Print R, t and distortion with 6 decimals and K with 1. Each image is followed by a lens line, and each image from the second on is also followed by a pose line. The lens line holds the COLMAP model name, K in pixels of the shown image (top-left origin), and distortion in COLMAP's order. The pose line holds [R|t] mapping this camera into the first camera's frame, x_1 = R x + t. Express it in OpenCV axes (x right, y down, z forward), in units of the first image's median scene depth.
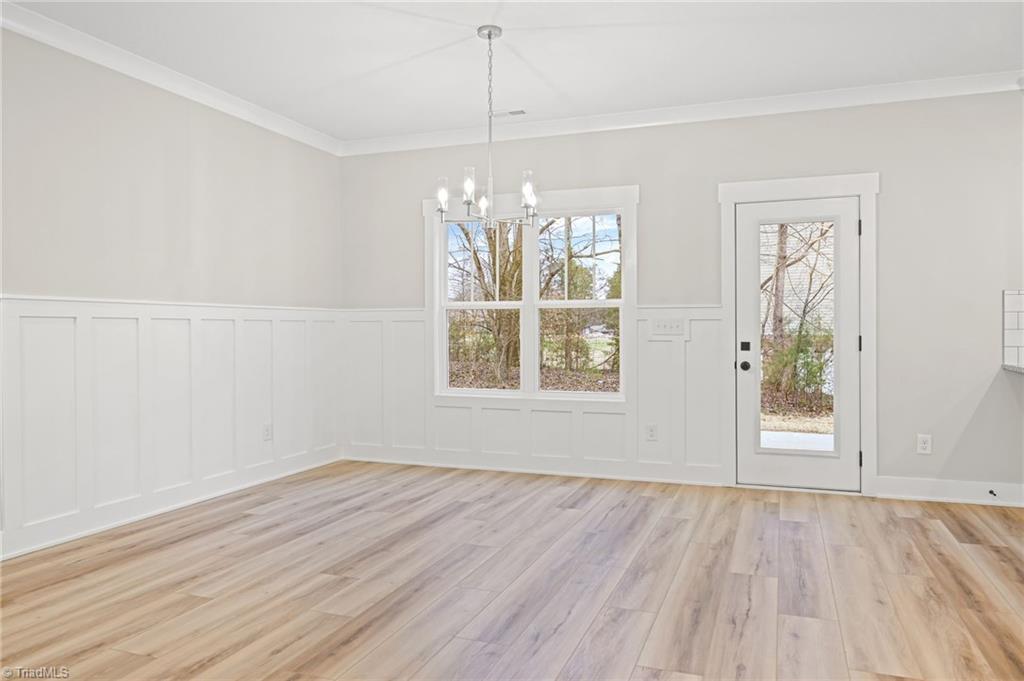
lens RADIAL K [[726.4, 0, 514.2], [0, 726.4, 337.2], [0, 0, 1]] dist [-0.001489, -0.006817]
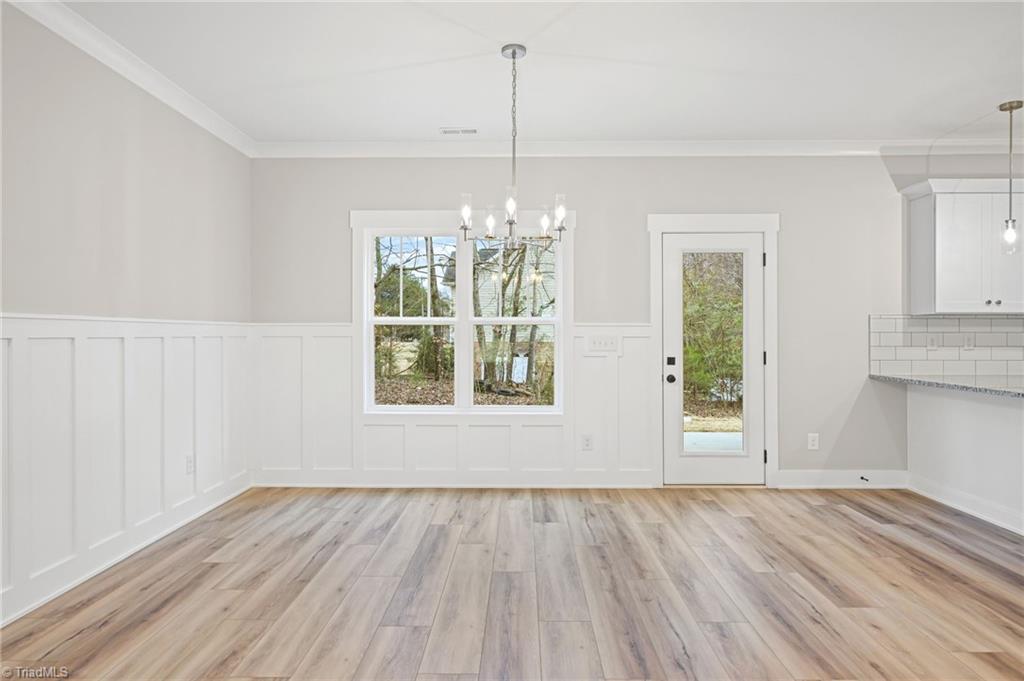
lens RADIAL K [[674.8, 0, 513.4], [0, 674.8, 334.2], [0, 0, 1]] dist [-0.006222, -0.001857]
pose [[0.942051, 0.002230, 0.335461, -0.279098], [0.001816, 0.999929, -0.011745, -0.018495], [-0.335464, 0.011674, 0.941981, 0.111258]]
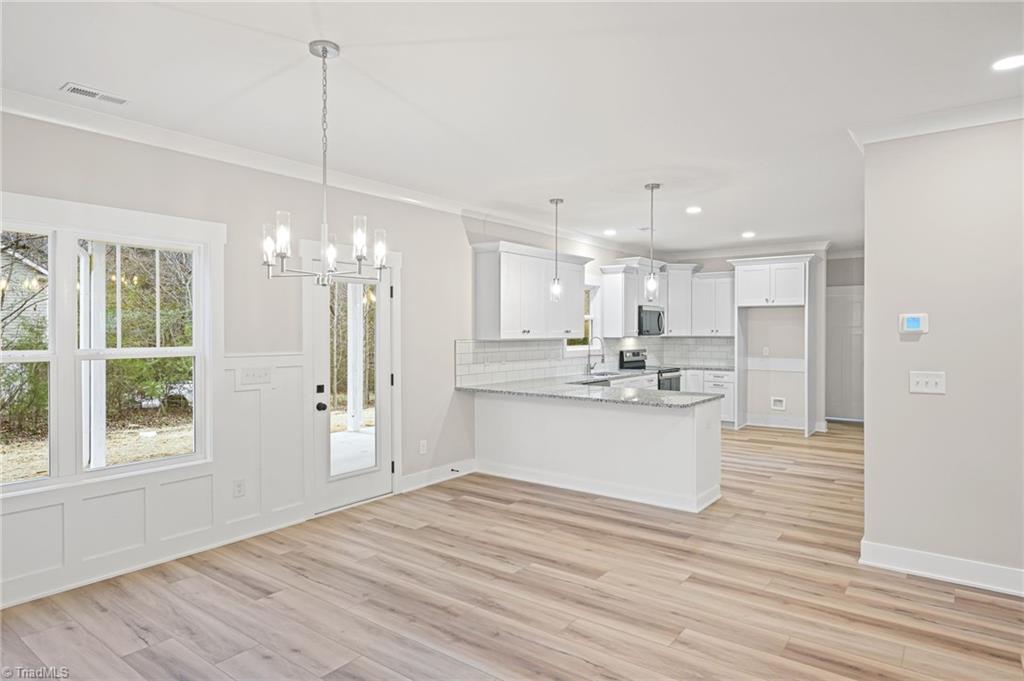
lens RADIAL K [[597.8, 0, 513.5], [0, 597.8, 333.9], [0, 0, 1]] dist [0.000300, 0.000669]
pose [[0.285942, -0.003521, 0.958241, -0.514018], [0.011922, 0.999929, 0.000117, -0.074061], [-0.958173, 0.011390, 0.285963, 0.488767]]
